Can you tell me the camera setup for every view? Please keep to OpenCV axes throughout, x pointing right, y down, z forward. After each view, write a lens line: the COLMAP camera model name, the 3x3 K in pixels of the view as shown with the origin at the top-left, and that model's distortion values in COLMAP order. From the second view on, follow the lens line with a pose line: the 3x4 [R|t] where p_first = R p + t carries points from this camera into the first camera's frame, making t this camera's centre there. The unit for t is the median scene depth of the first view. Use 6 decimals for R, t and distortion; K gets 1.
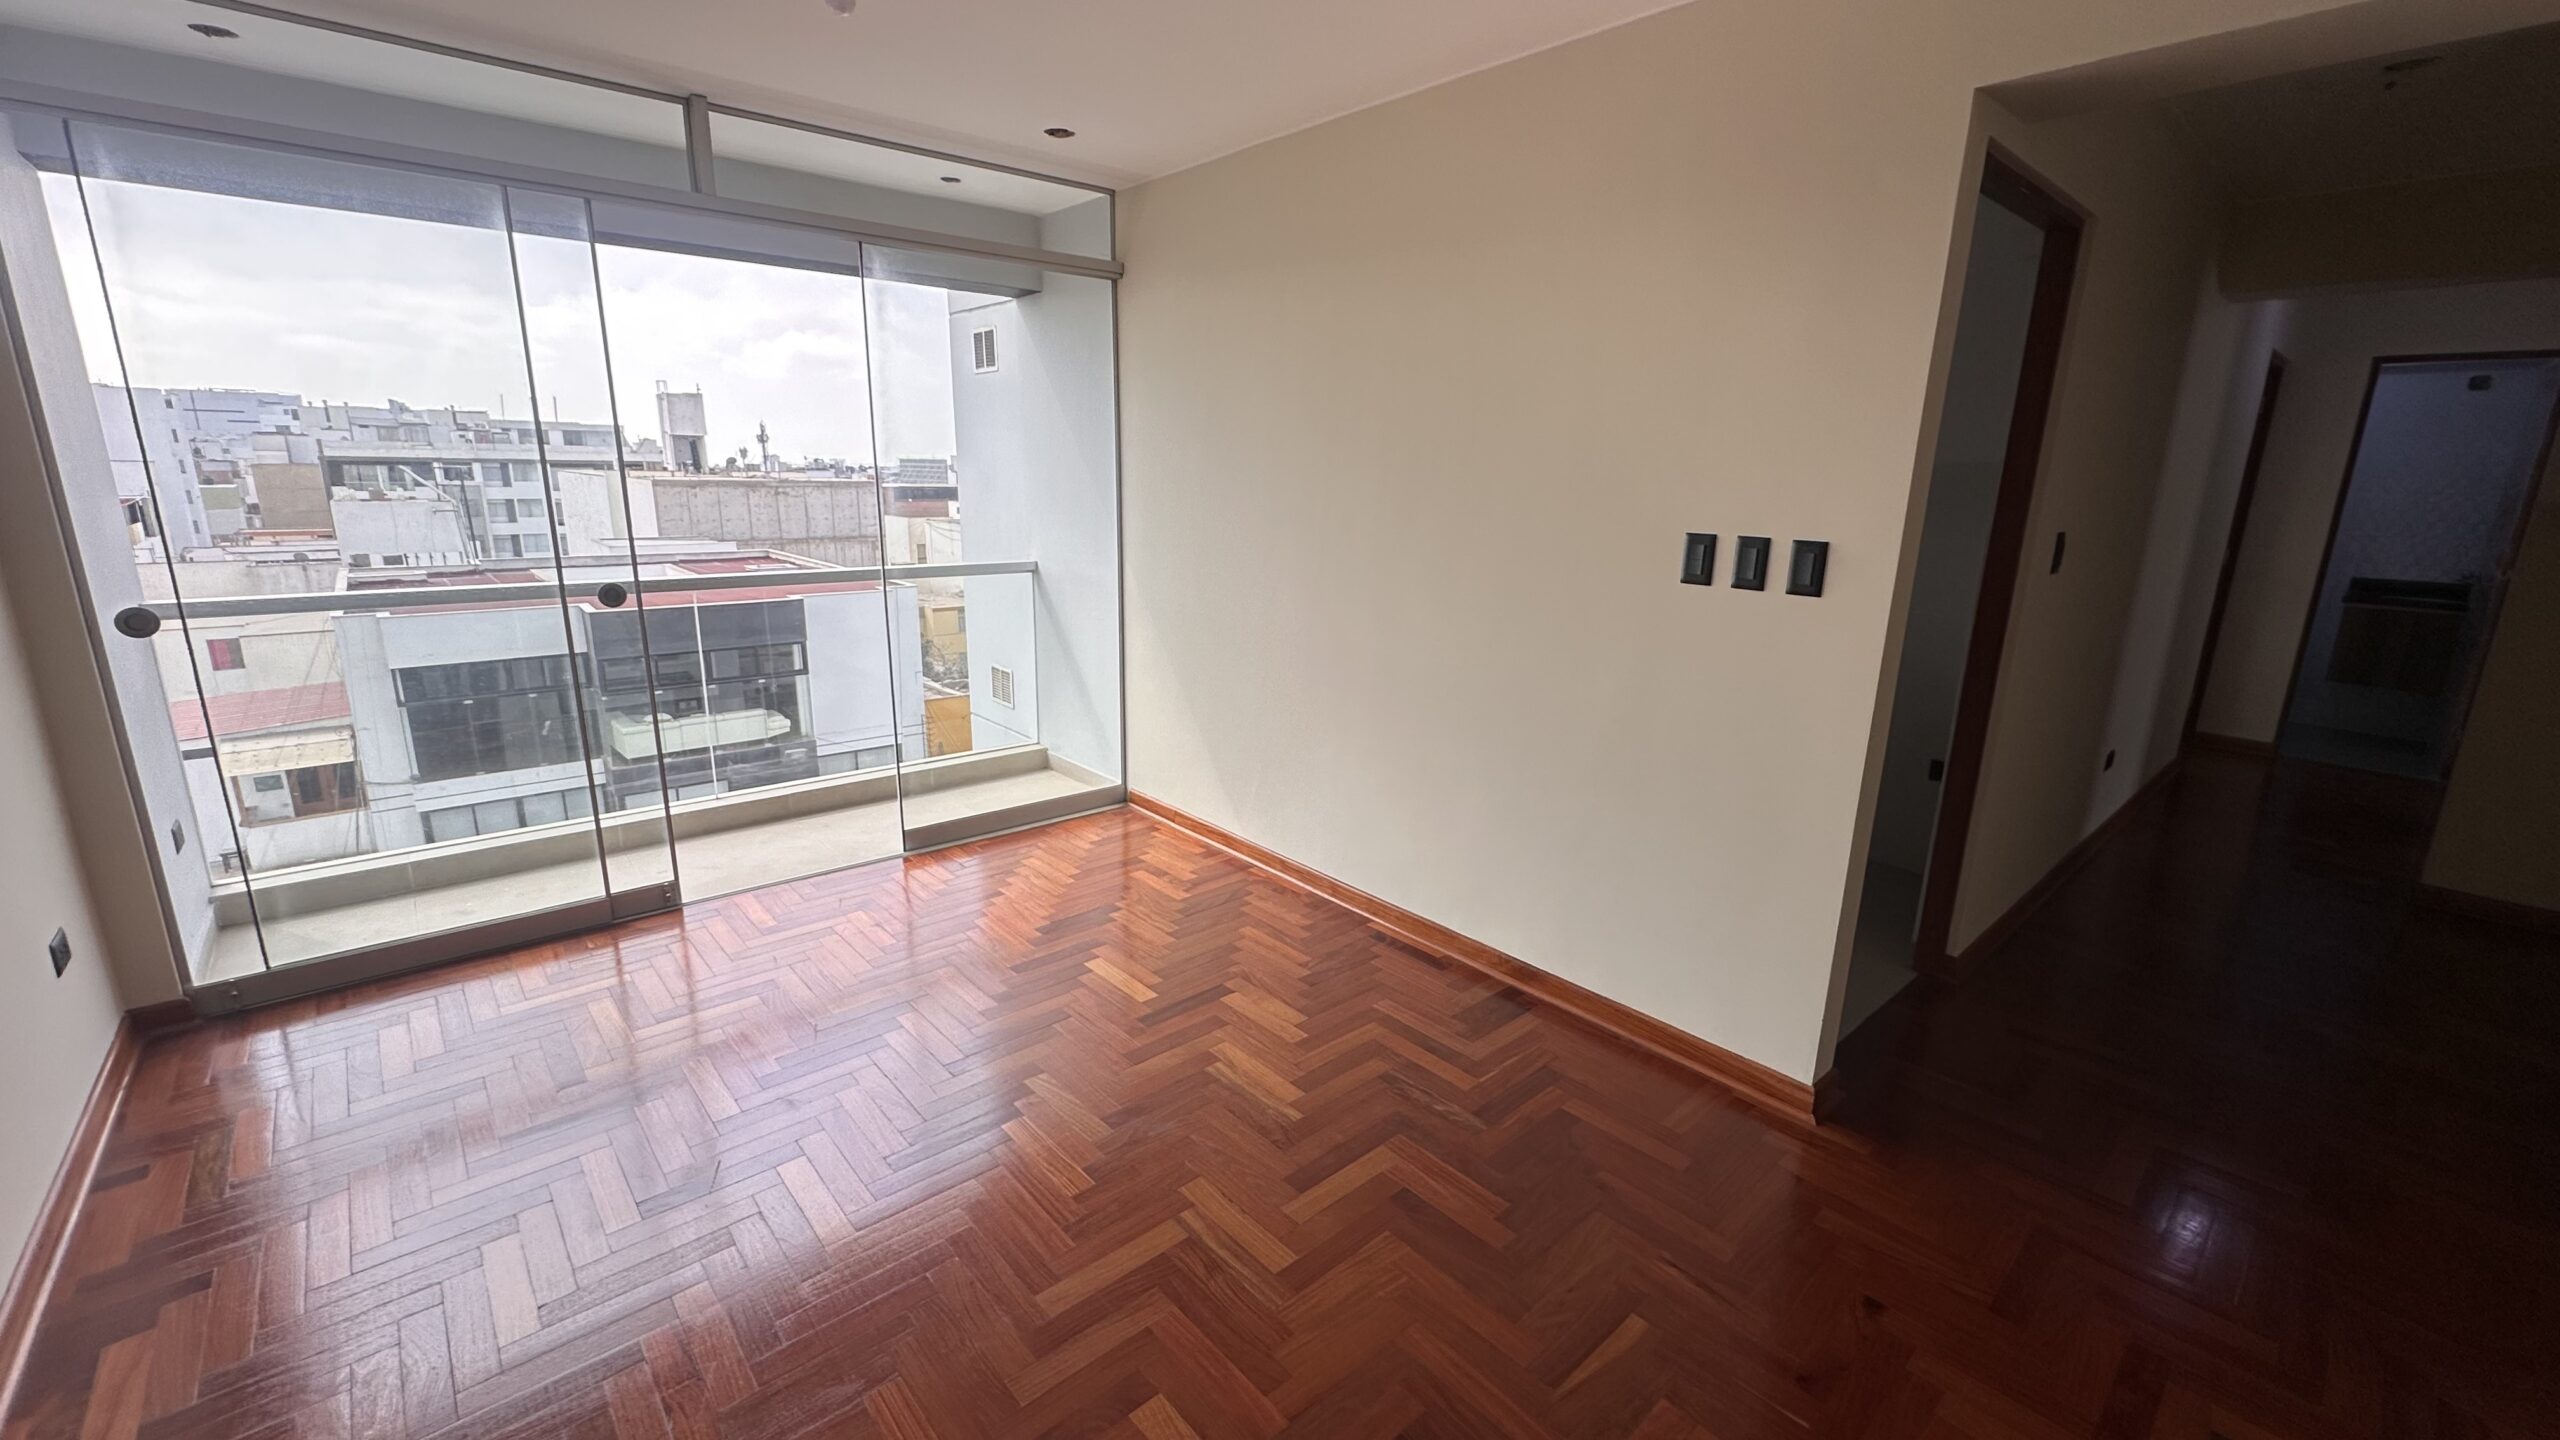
lens RADIAL K [[1021.9, 0, 1284.4], [0, 1021.9, 722.1], [0, 0, 1]] dist [-0.004745, 0.000752]
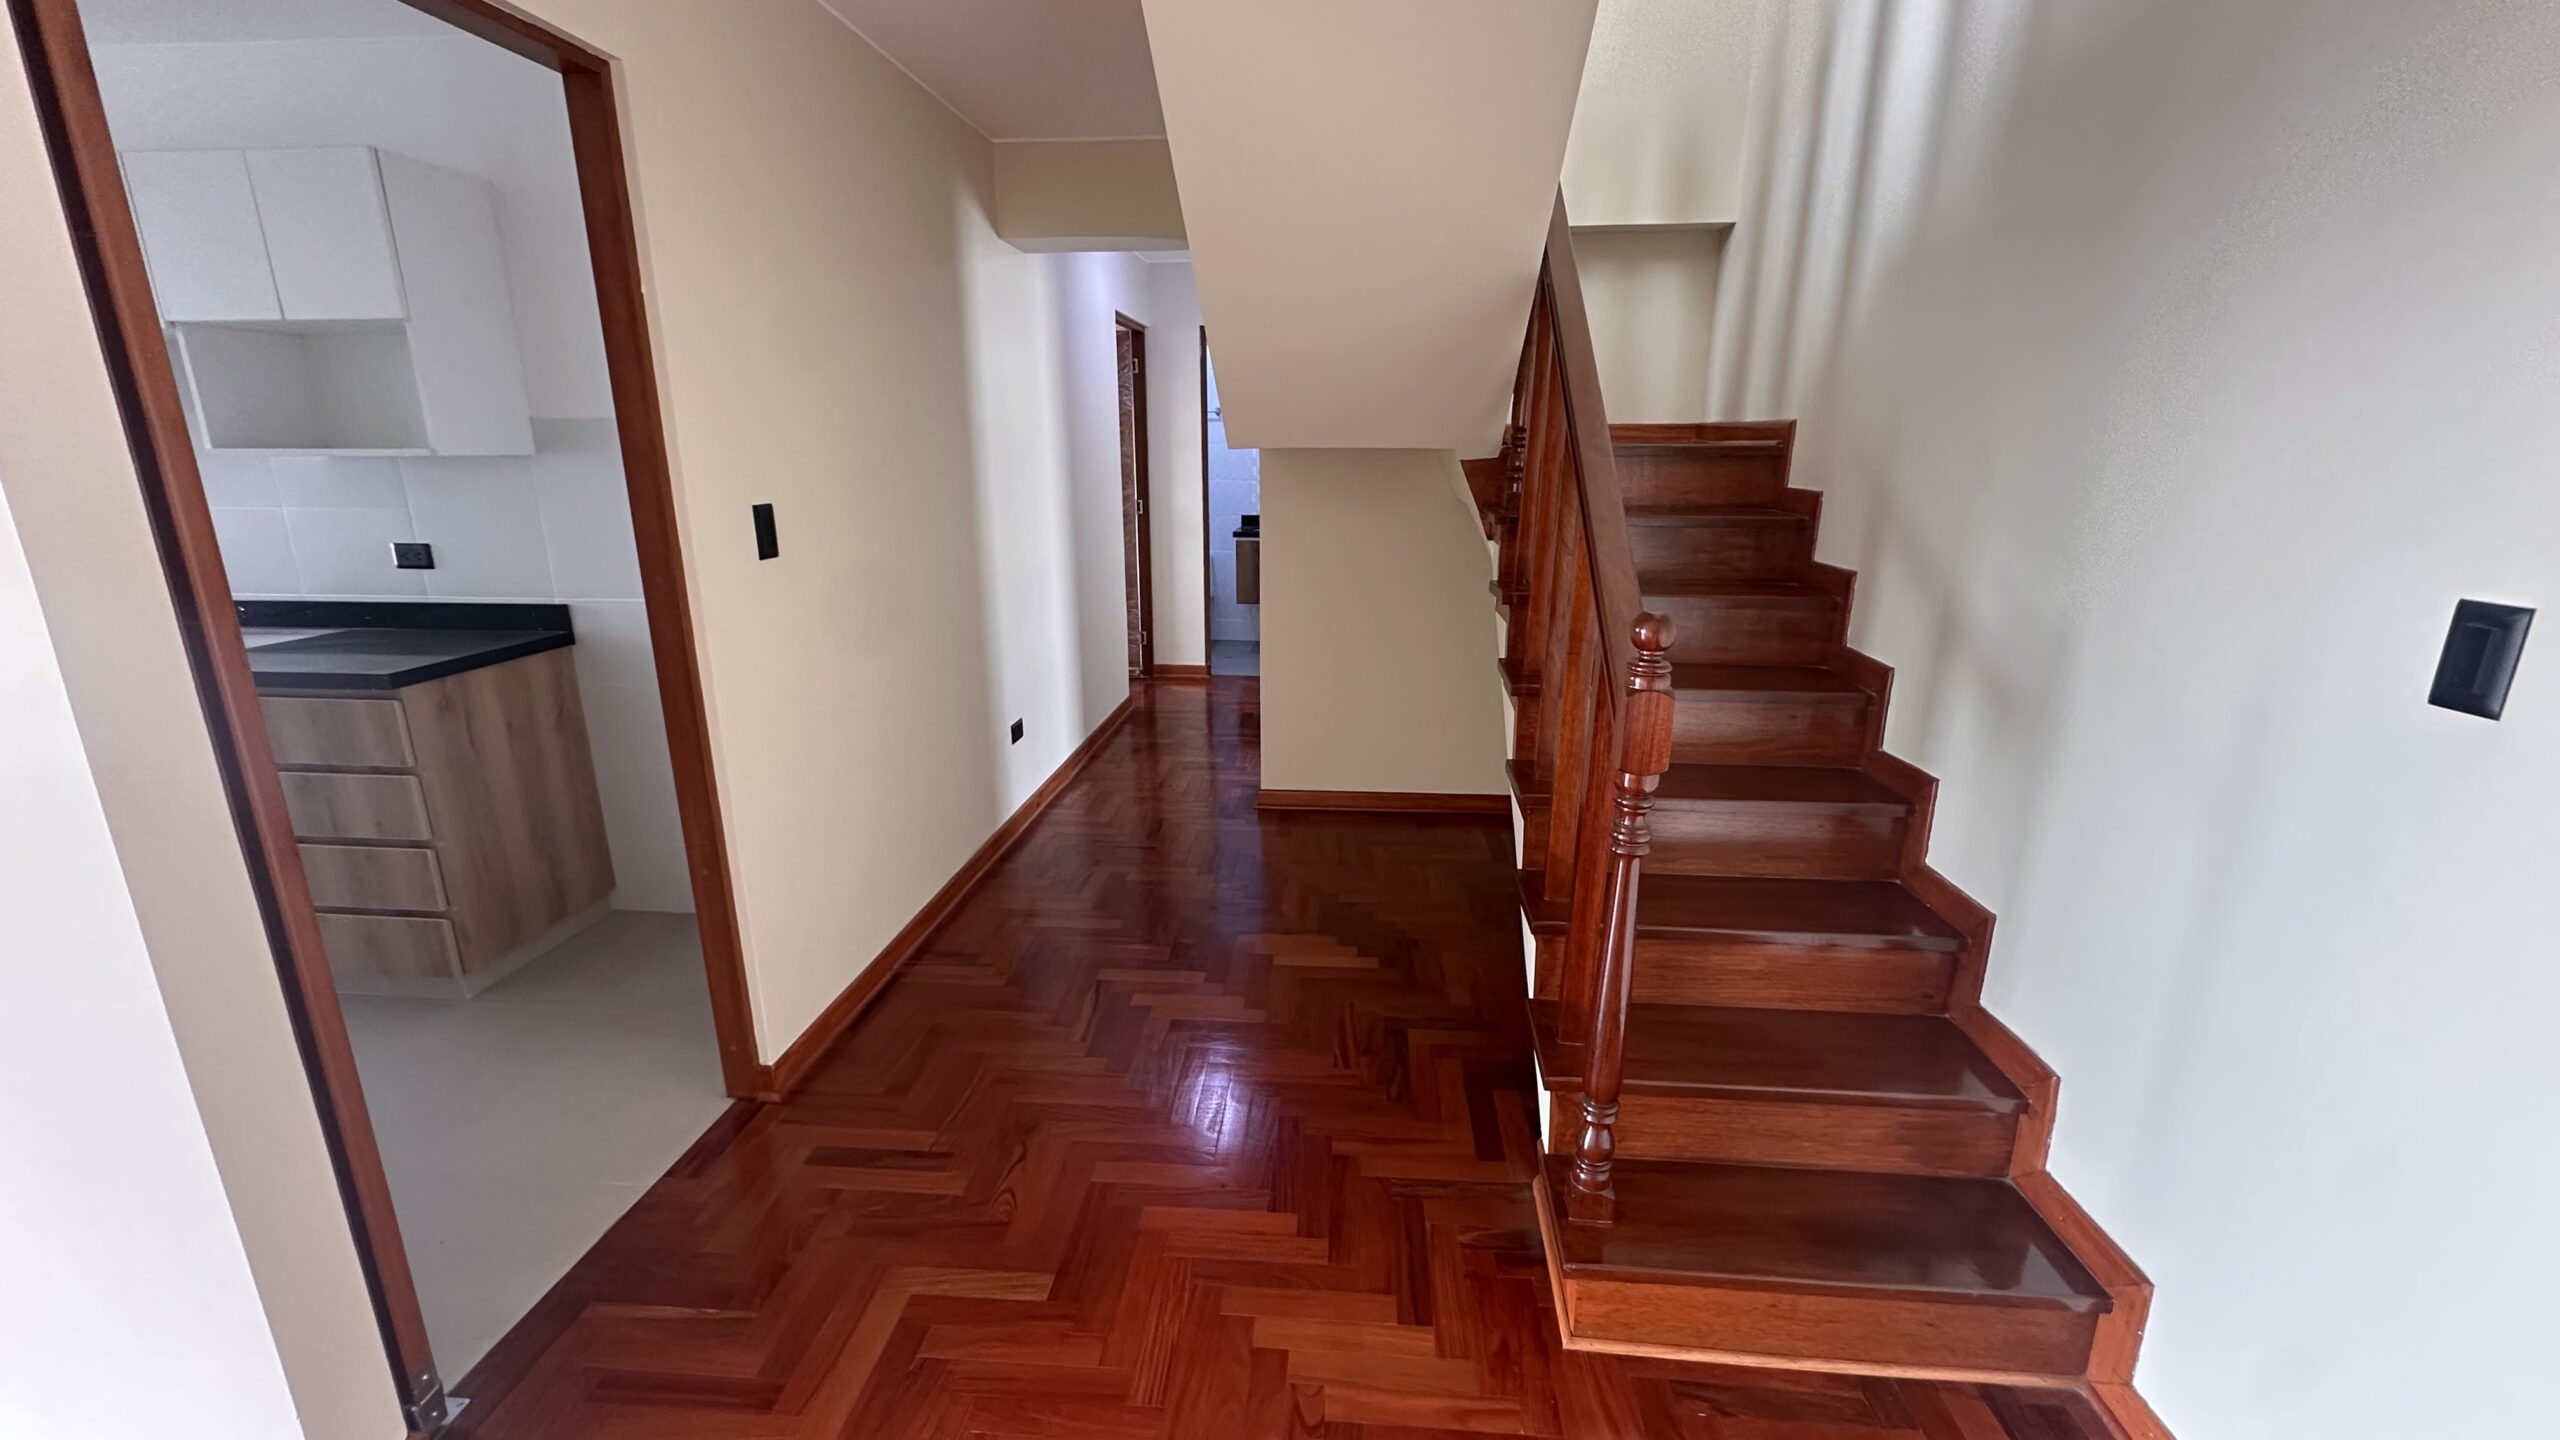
lens RADIAL K [[1021.9, 0, 1278.0], [0, 1021.9, 718.7], [0, 0, 1]] dist [-0.004745, 0.000752]
pose [[0.726014, -0.197726, 0.658641, 0.248125], [0.178270, 0.979146, 0.097436, -0.016429], [-0.664171, 0.046676, 0.746122, 0.084033]]
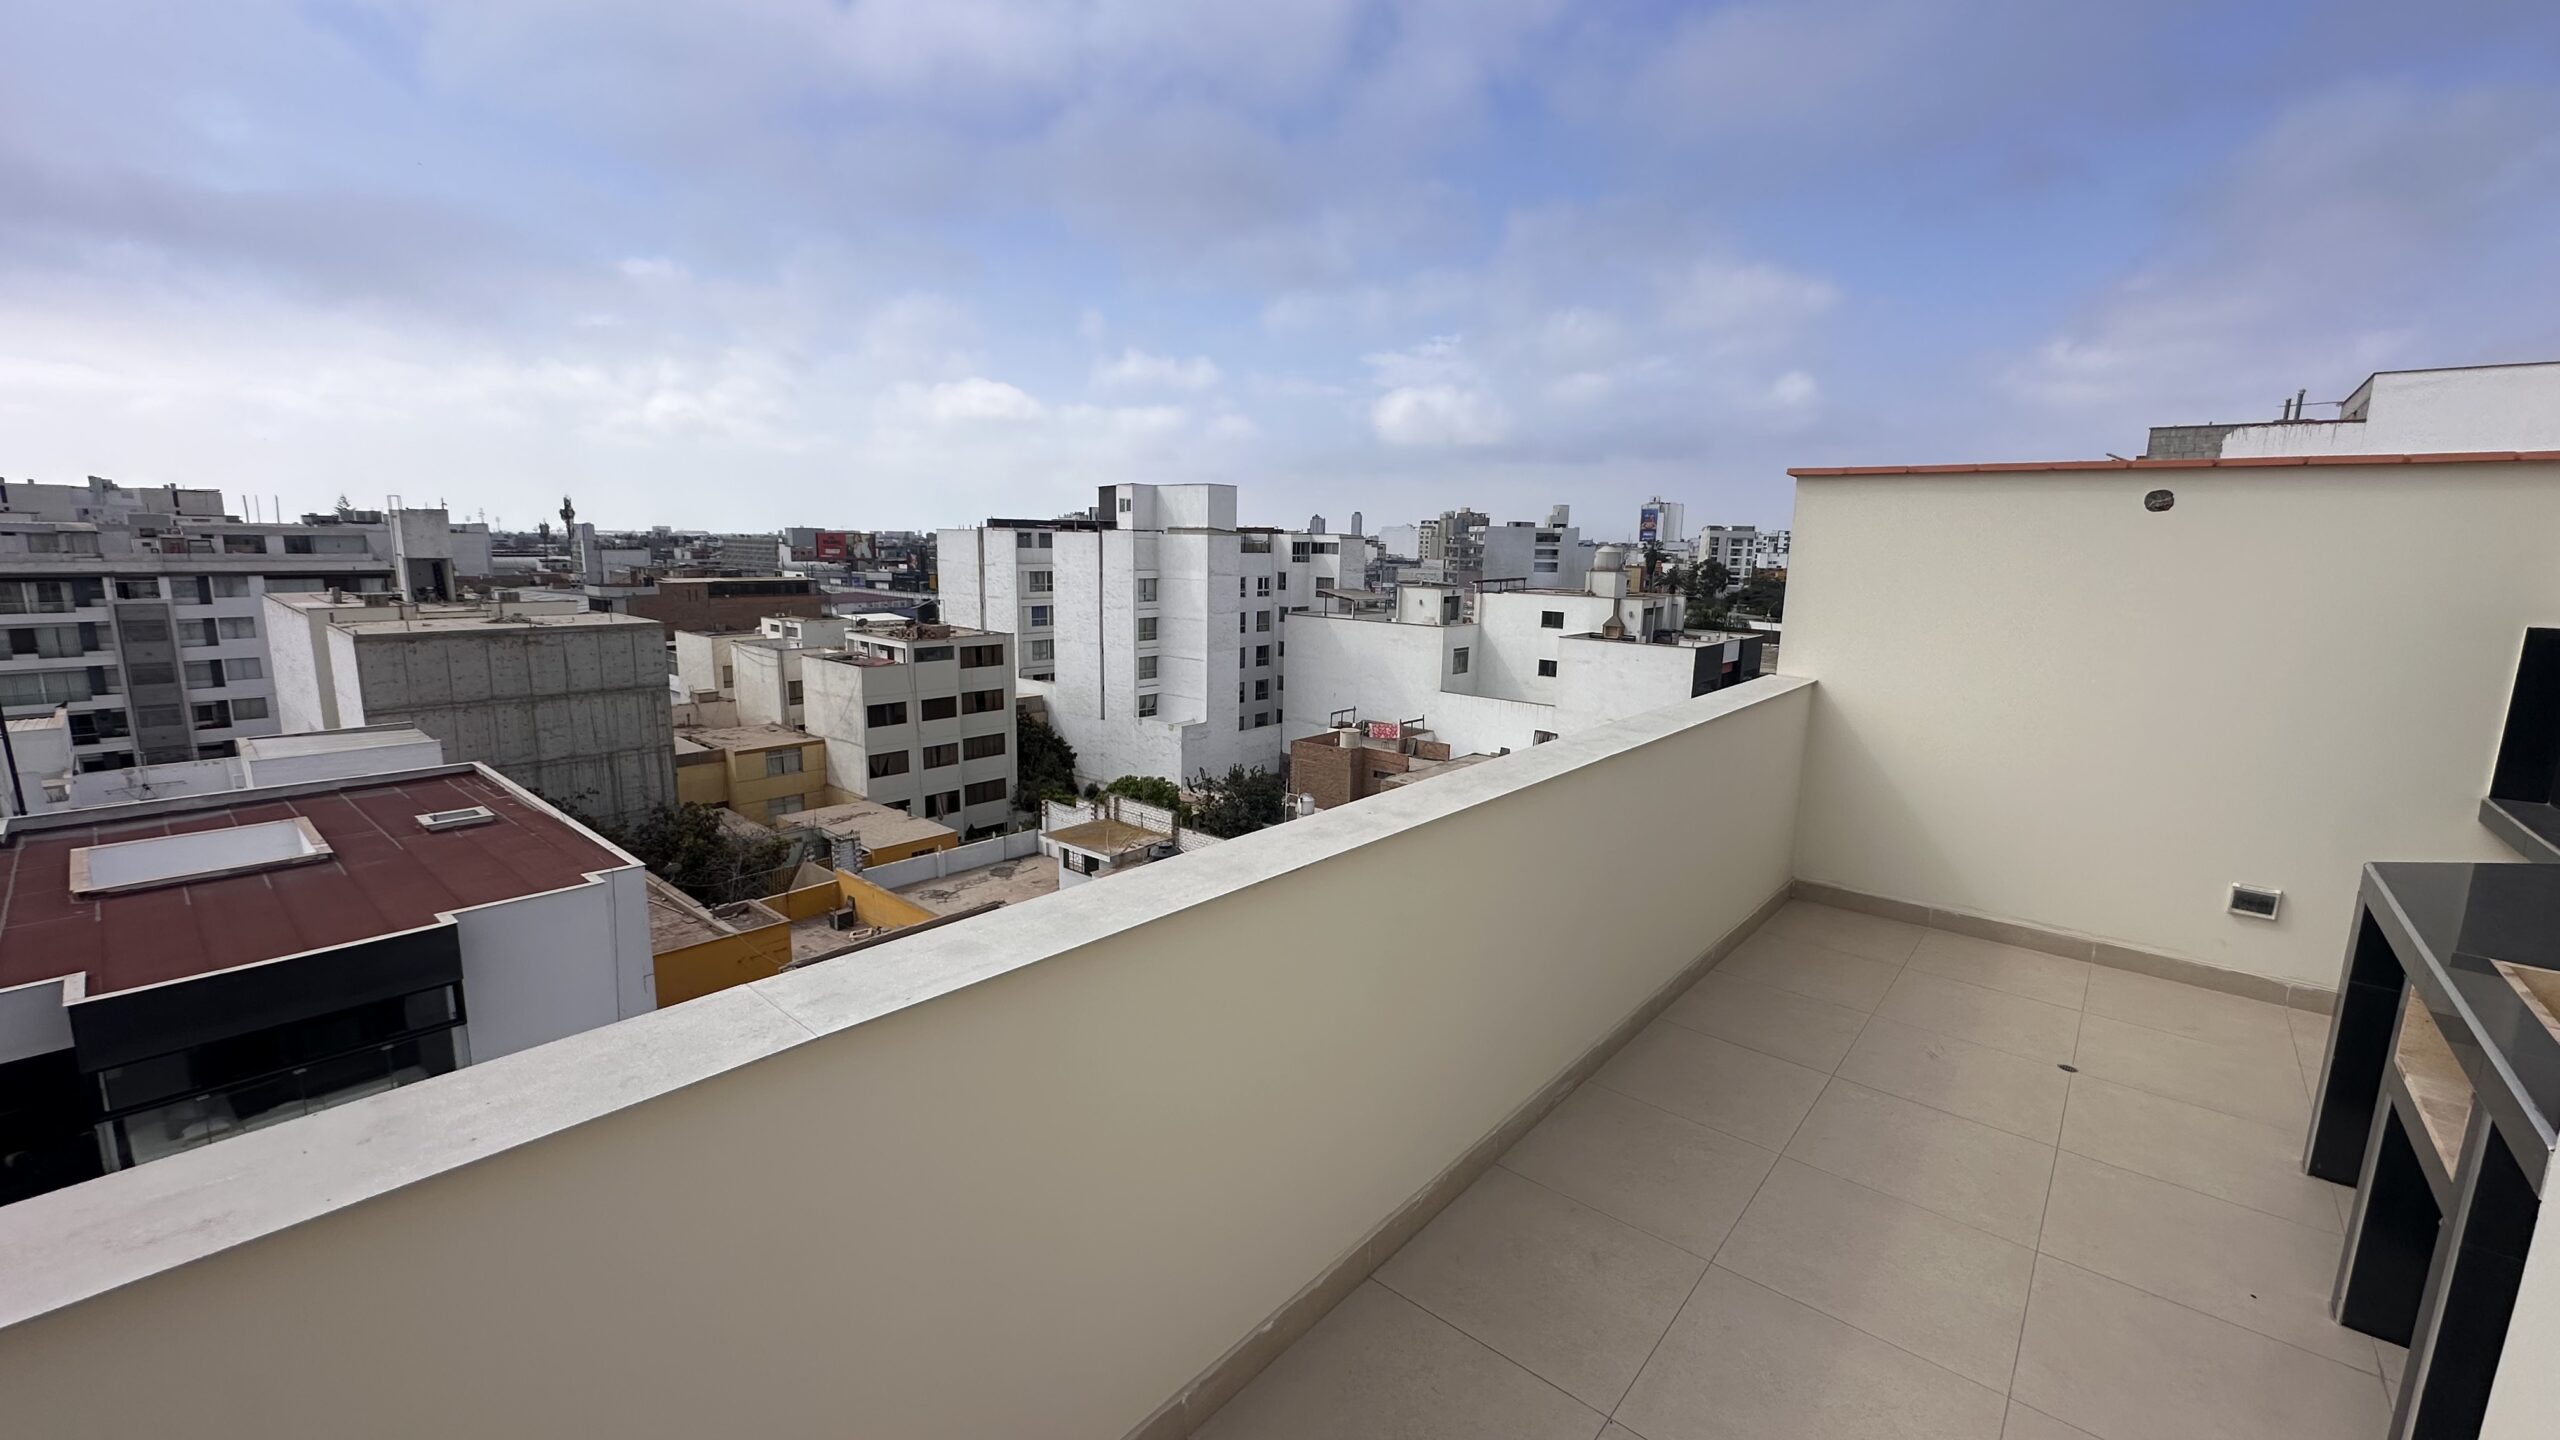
lens RADIAL K [[1021.9, 0, 1287.1], [0, 1021.9, 718.9], [0, 0, 1]] dist [-0.004745, 0.000752]
pose [[0.989875, -0.025098, 0.139708, 0.035933], [0.034413, 0.997313, -0.064669, -0.720474], [-0.137710, 0.068822, 0.988079, 0.733994]]
